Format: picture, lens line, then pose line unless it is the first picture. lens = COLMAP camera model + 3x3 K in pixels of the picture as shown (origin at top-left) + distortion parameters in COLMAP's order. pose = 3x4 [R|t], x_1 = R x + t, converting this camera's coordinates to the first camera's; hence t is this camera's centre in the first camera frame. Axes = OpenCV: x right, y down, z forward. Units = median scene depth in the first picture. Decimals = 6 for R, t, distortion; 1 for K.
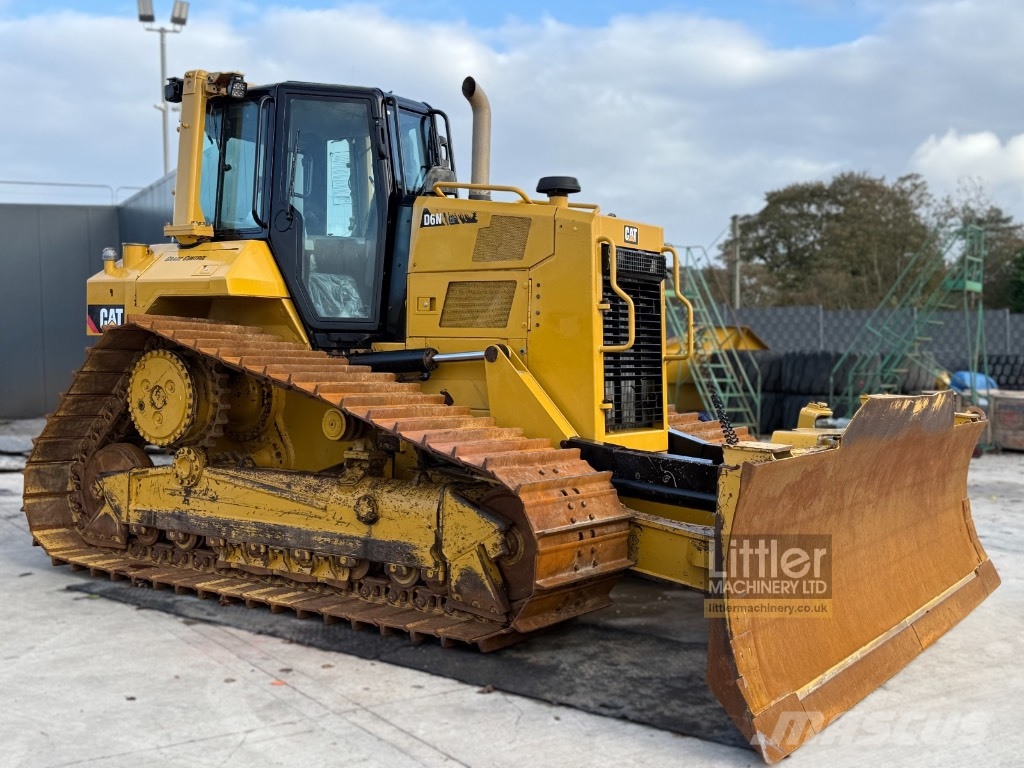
lens RADIAL K [[1144.6, 0, 512.0], [0, 1144.6, 384.0], [0, 0, 1]] dist [0.199780, -0.461903]
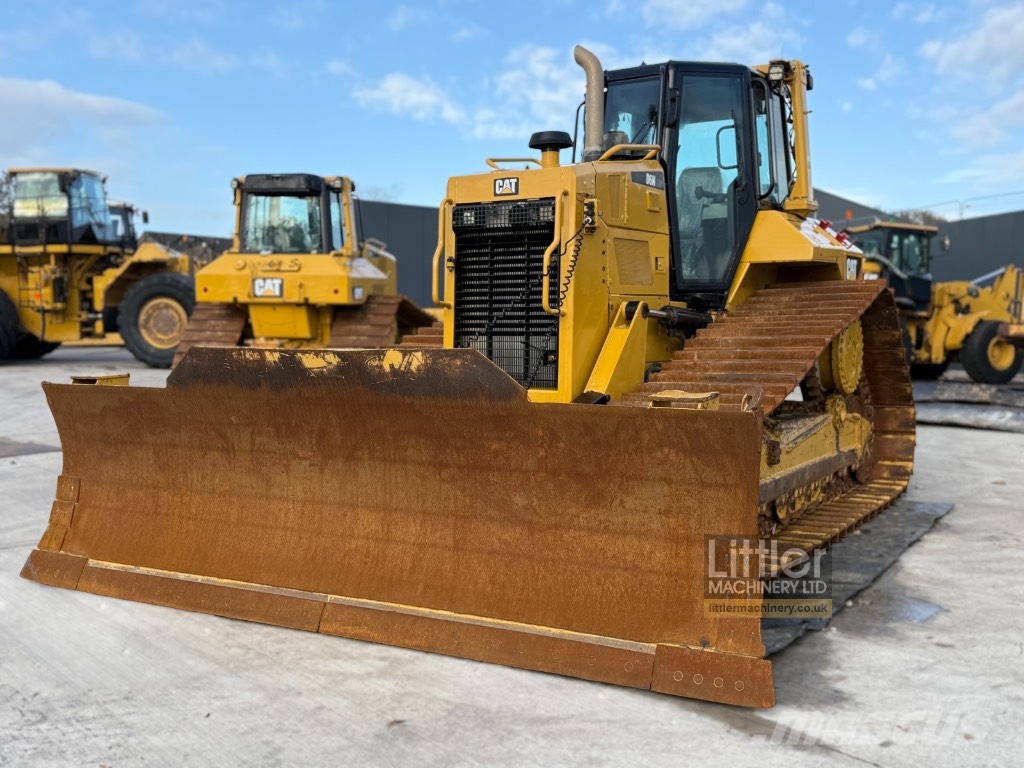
lens RADIAL K [[1093.2, 0, 512.0], [0, 1093.2, 384.0], [0, 0, 1]] dist [0.194861, -0.440518]
pose [[0.064688, 0.047962, -0.996752, 1.003887], [-0.024029, 0.998630, 0.046493, -0.005247], [0.997616, 0.020943, 0.065752, 0.908189]]
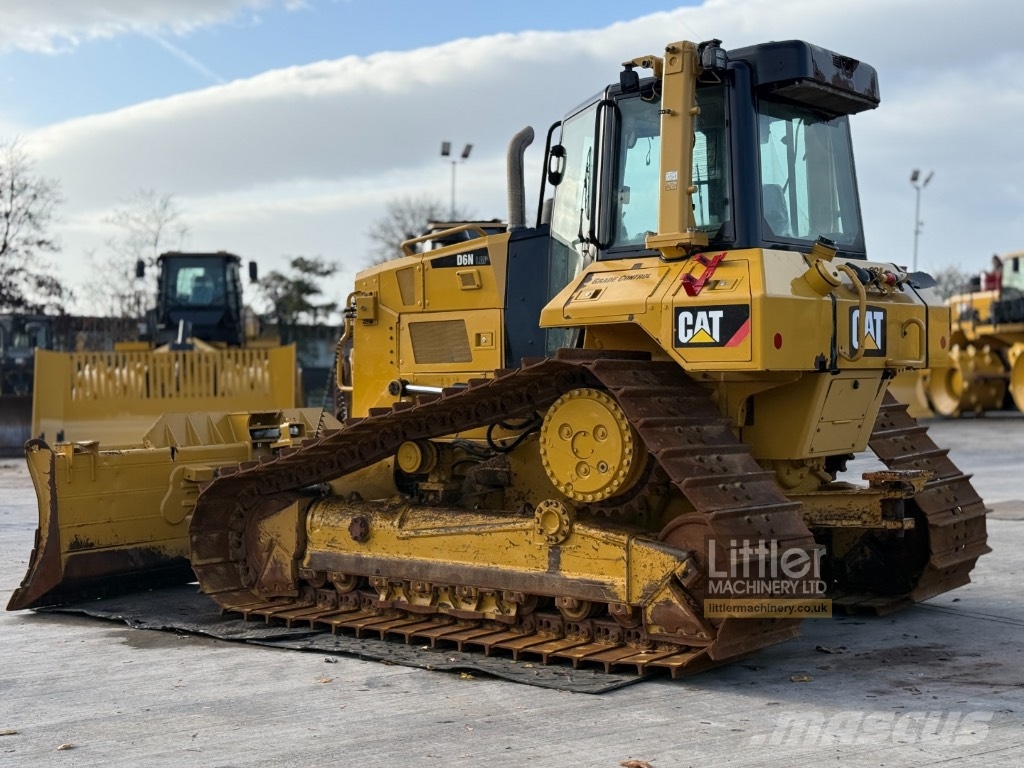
lens RADIAL K [[1449.0, 0, 488.4], [0, 1449.0, 382.1], [0, 0, 1]] dist [0.158754, -0.011471]
pose [[-0.995442, 0.000110, 0.095373, -0.131777], [0.003471, 0.999379, 0.035072, -0.079858], [-0.095310, 0.035243, -0.994824, 2.416304]]
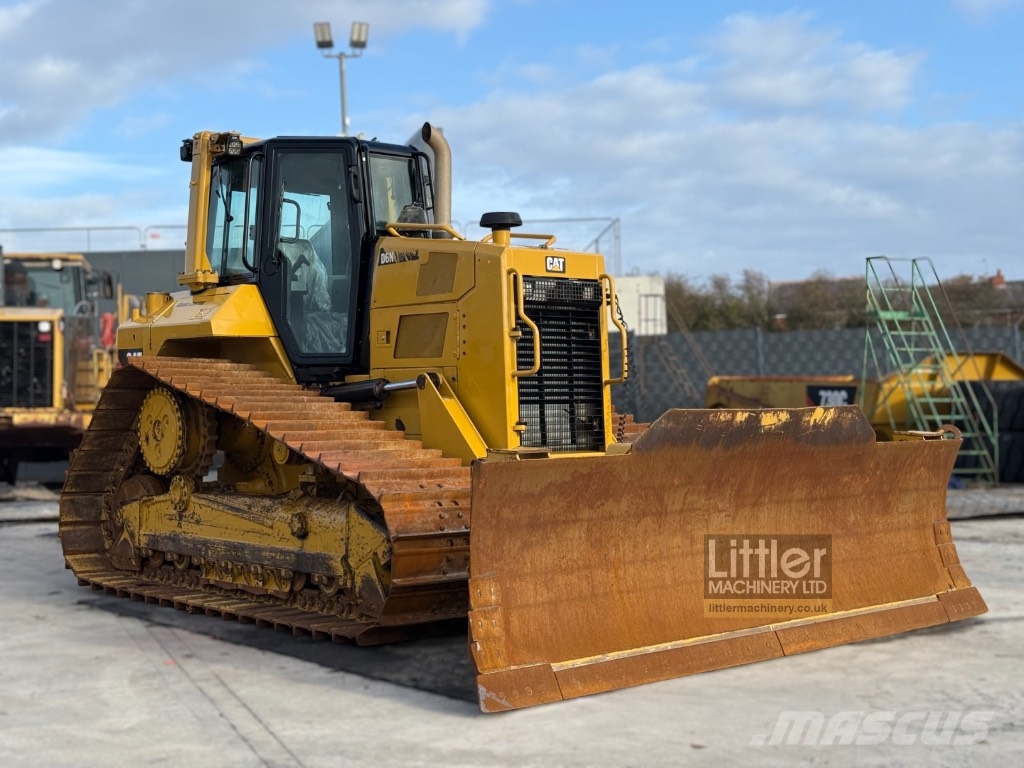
lens RADIAL K [[1437.4, 0, 514.8], [0, 1437.4, 370.1], [0, 0, 1]] dist [0.130026, -0.058548]
pose [[0.970602, -0.029538, -0.238870, 0.362122], [0.017731, 0.998519, -0.051426, 0.031354], [0.240036, 0.045679, 0.969689, -0.261718]]
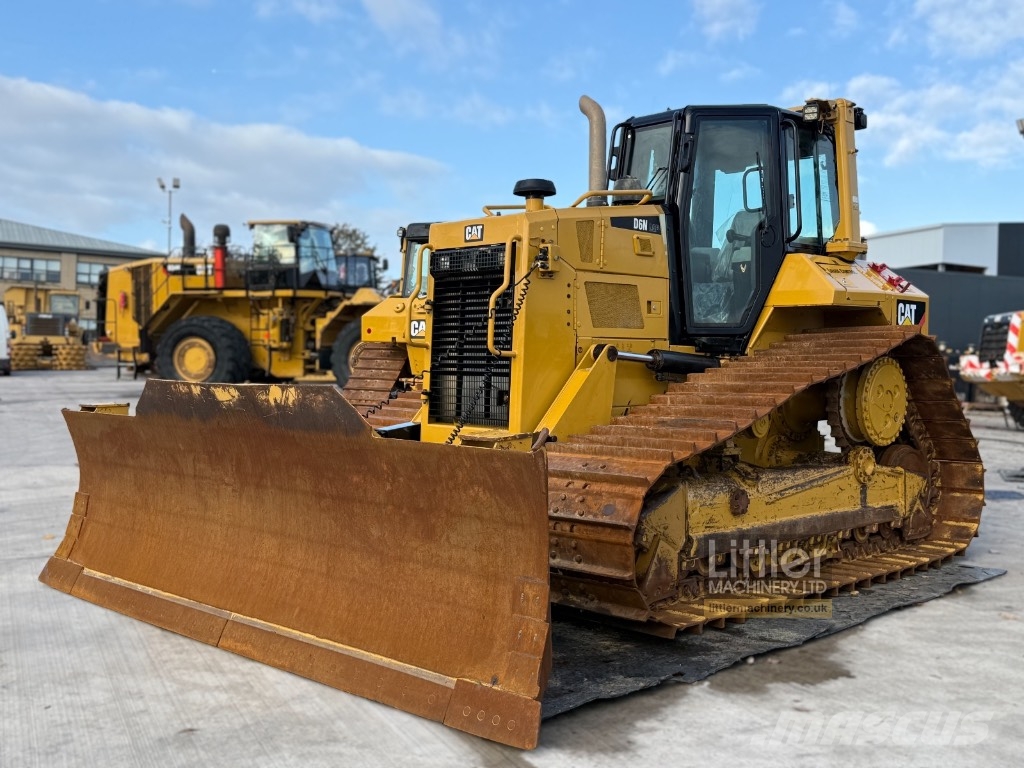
lens RADIAL K [[1093.2, 0, 512.0], [0, 1093.2, 384.0], [0, 0, 1]] dist [0.194861, -0.440518]
pose [[-0.181337, 0.008182, -0.983387, 1.013201], [-0.042590, 0.998962, 0.016165, -0.012511], [0.982498, 0.044814, -0.180801, 1.165708]]
